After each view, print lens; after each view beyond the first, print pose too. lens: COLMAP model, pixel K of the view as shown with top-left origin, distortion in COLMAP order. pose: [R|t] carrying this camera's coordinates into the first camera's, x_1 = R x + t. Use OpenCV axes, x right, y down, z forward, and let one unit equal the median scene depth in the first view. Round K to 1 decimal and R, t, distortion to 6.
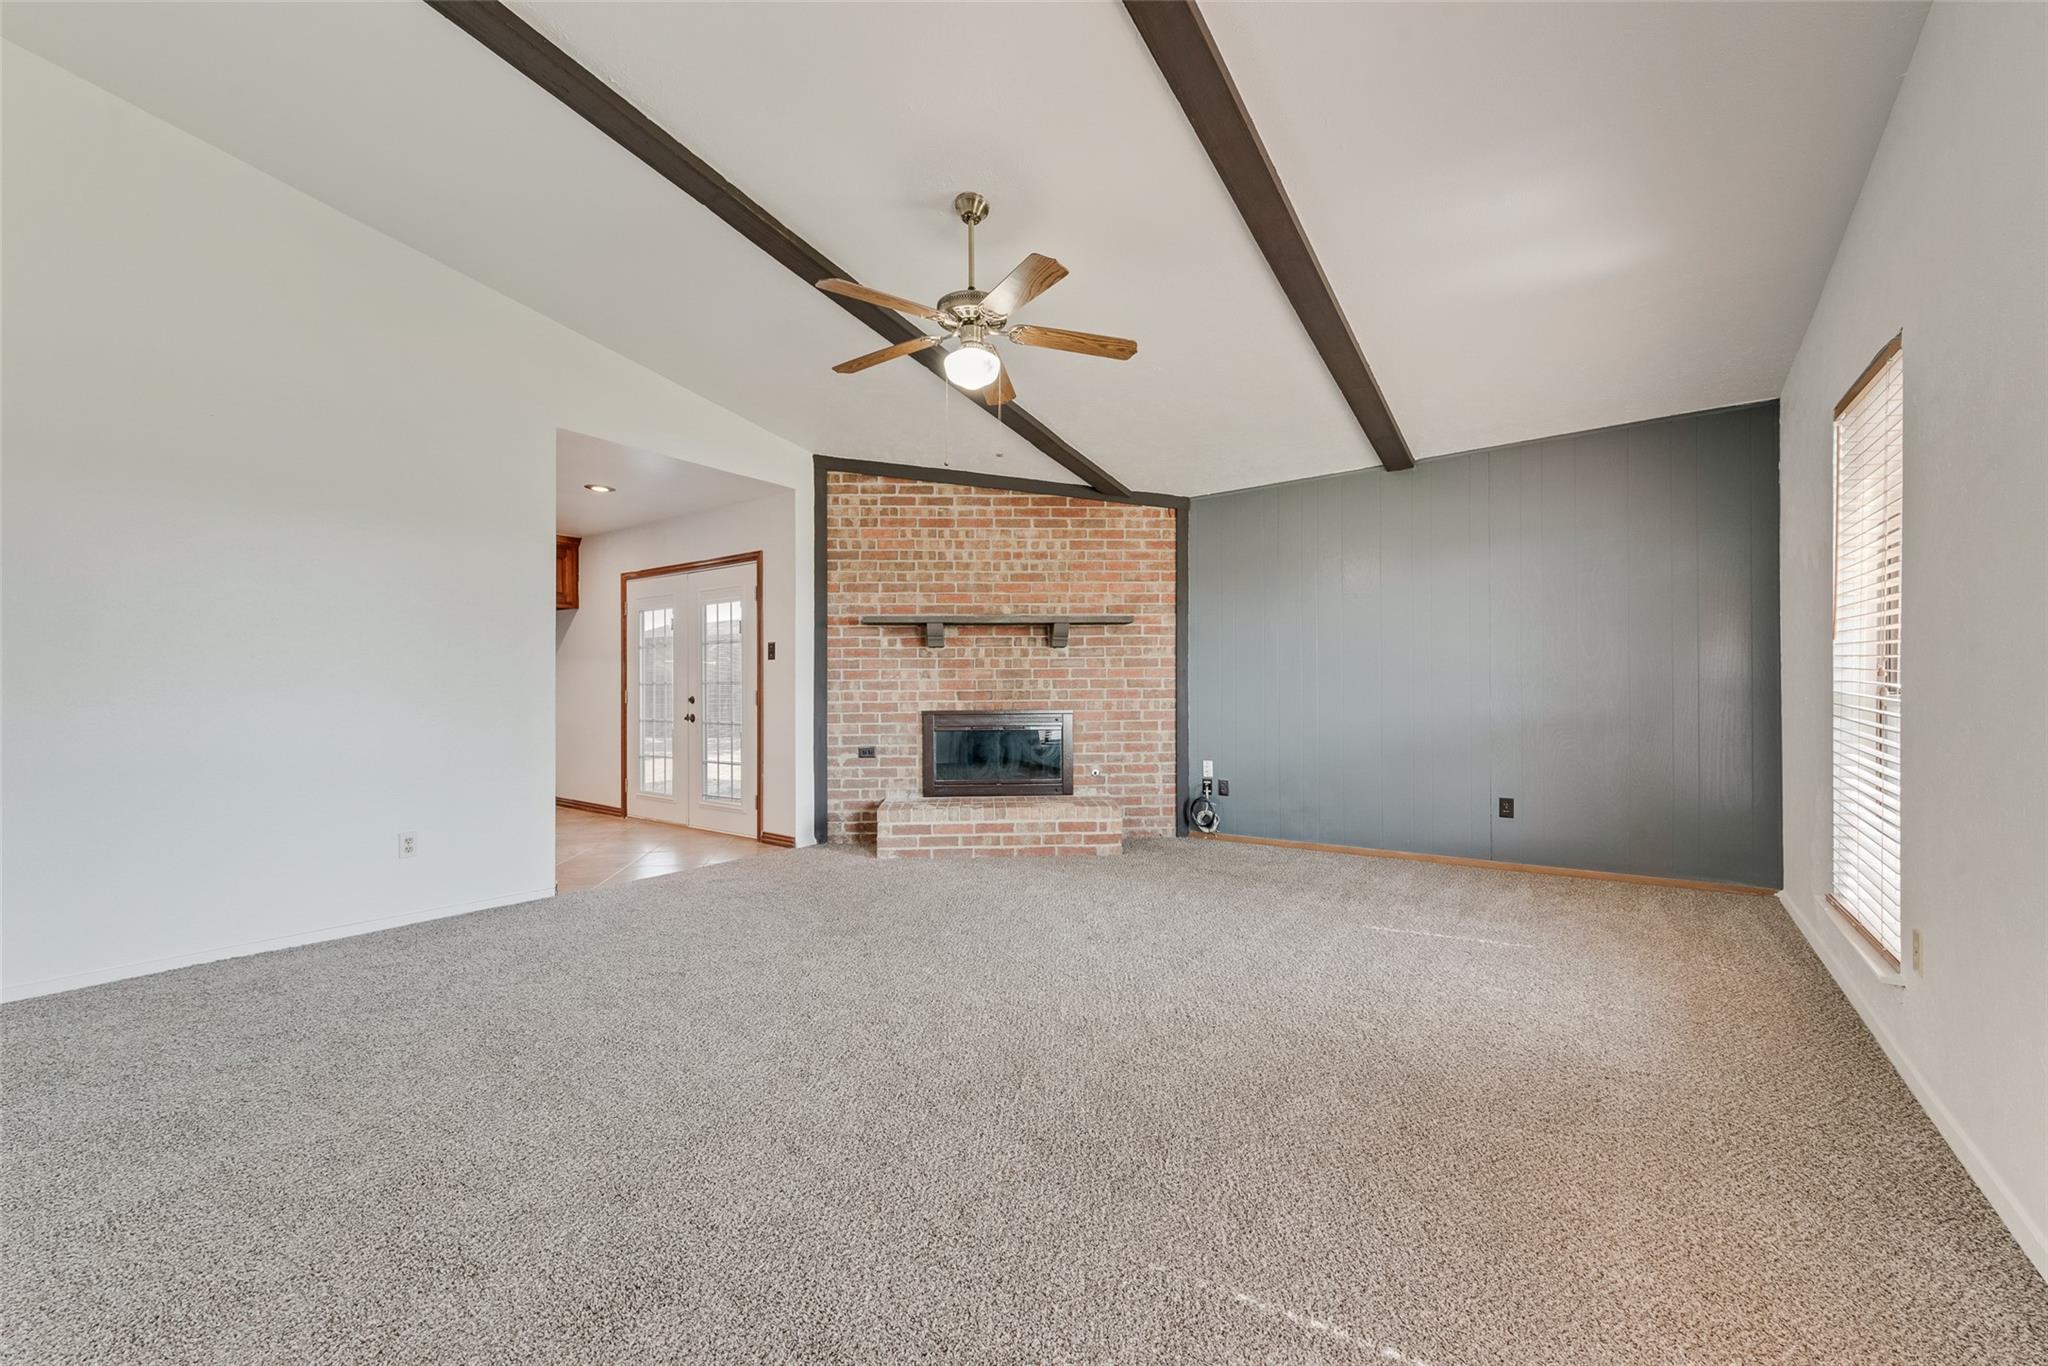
lens RADIAL K [[809.0, 0, 1025.6], [0, 809.0, 695.7], [0, 0, 1]] dist [0.001305, -0.000006]
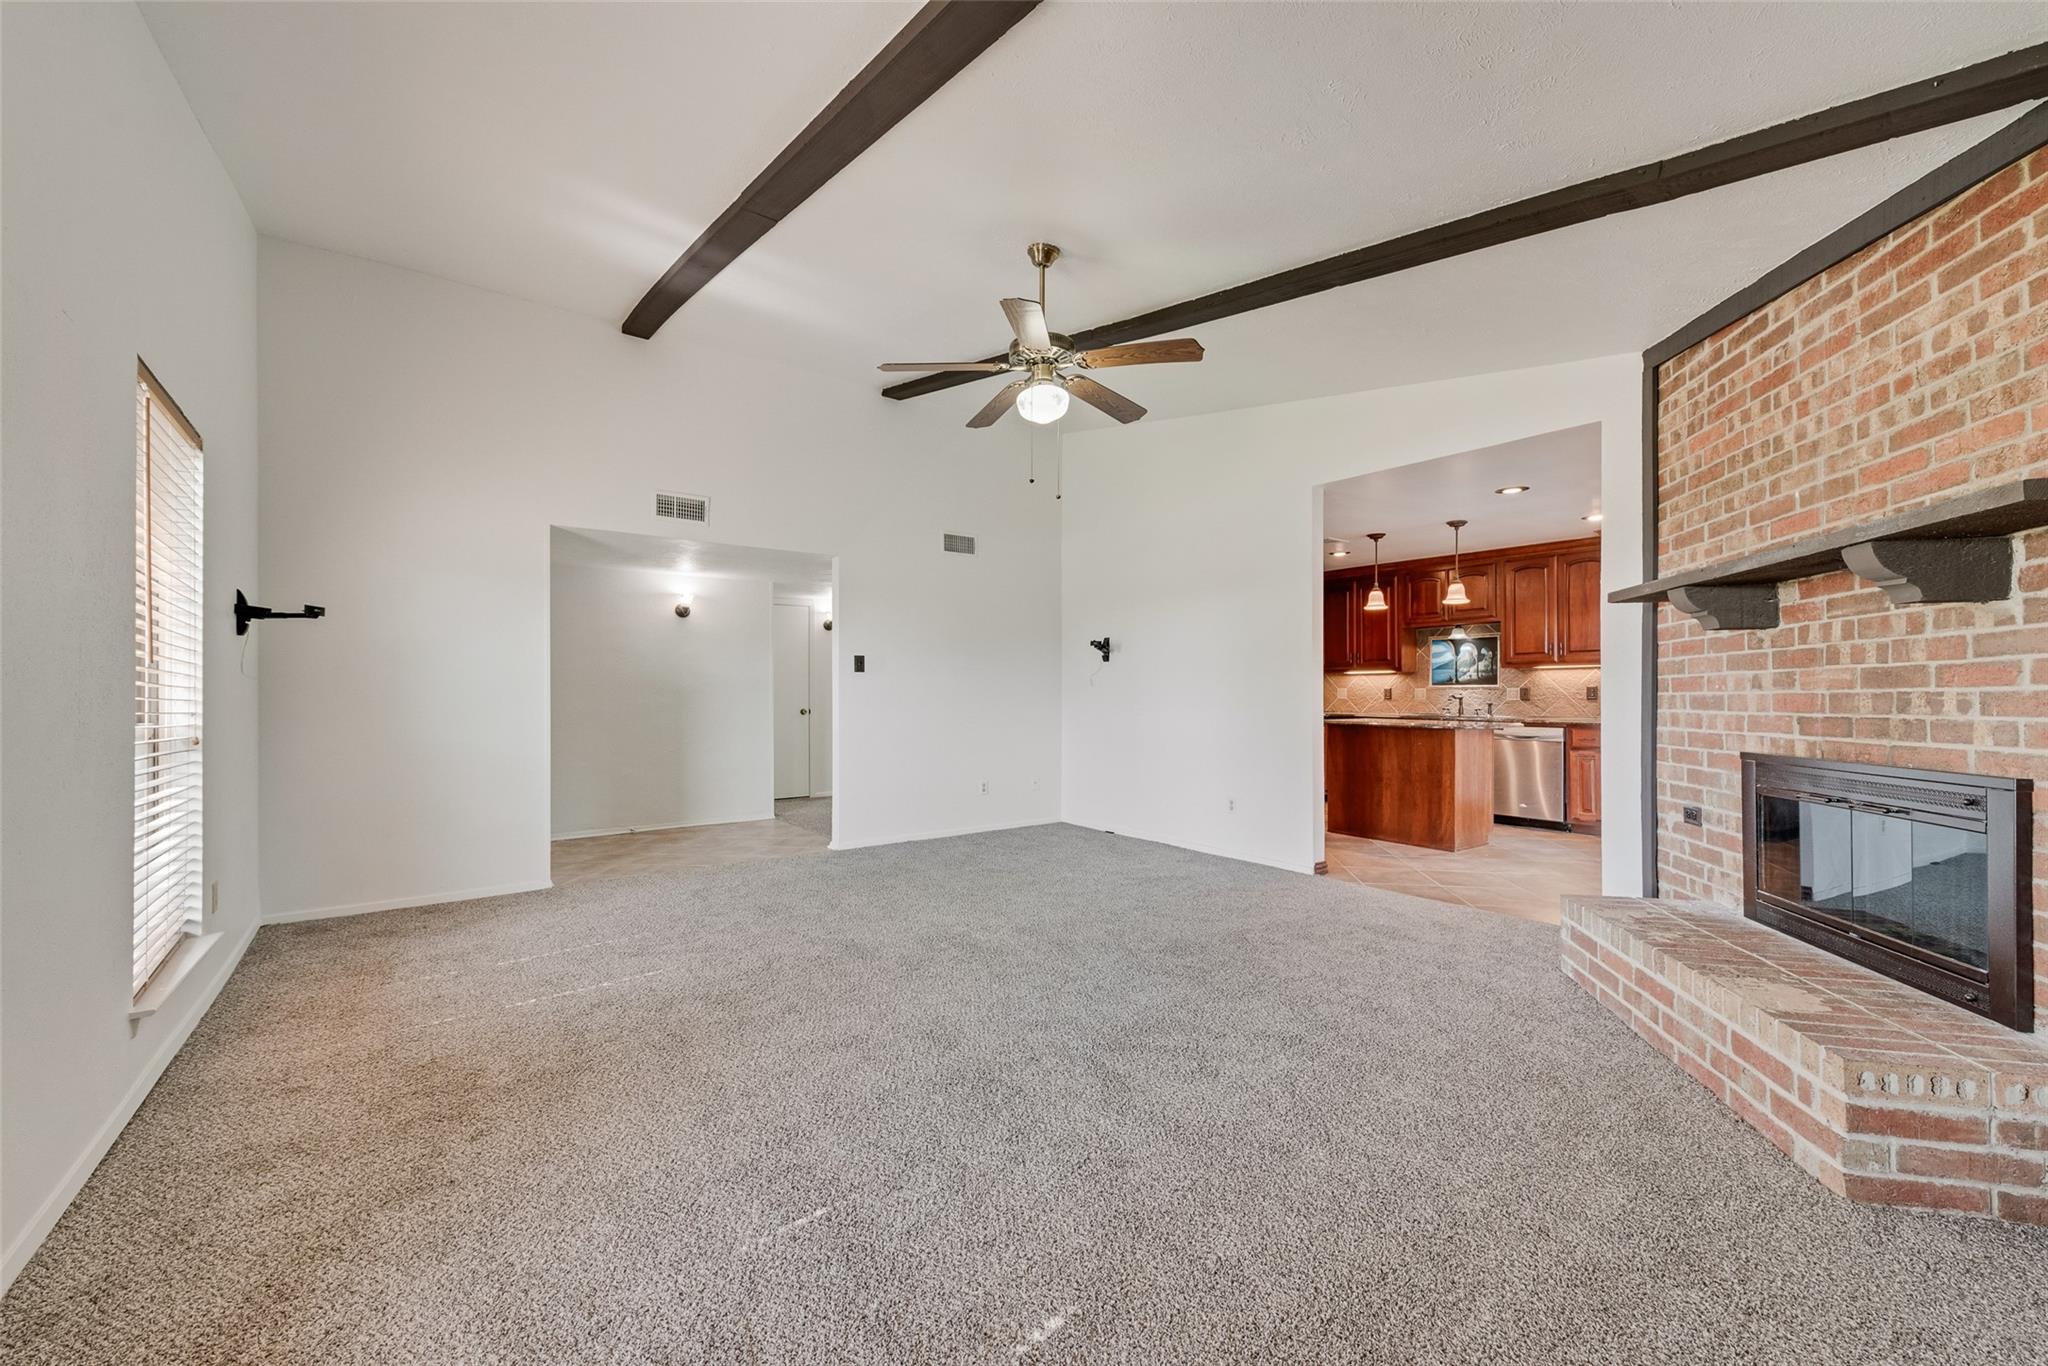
lens RADIAL K [[809.0, 0, 1025.4], [0, 809.0, 688.6], [0, 0, 1]] dist [0.001305, -0.000006]
pose [[-0.299612, -0.006181, -0.954041, 0.509552], [-0.001956, 0.999981, -0.005865, -0.018025], [0.954059, 0.000109, -0.299618, 0.705662]]
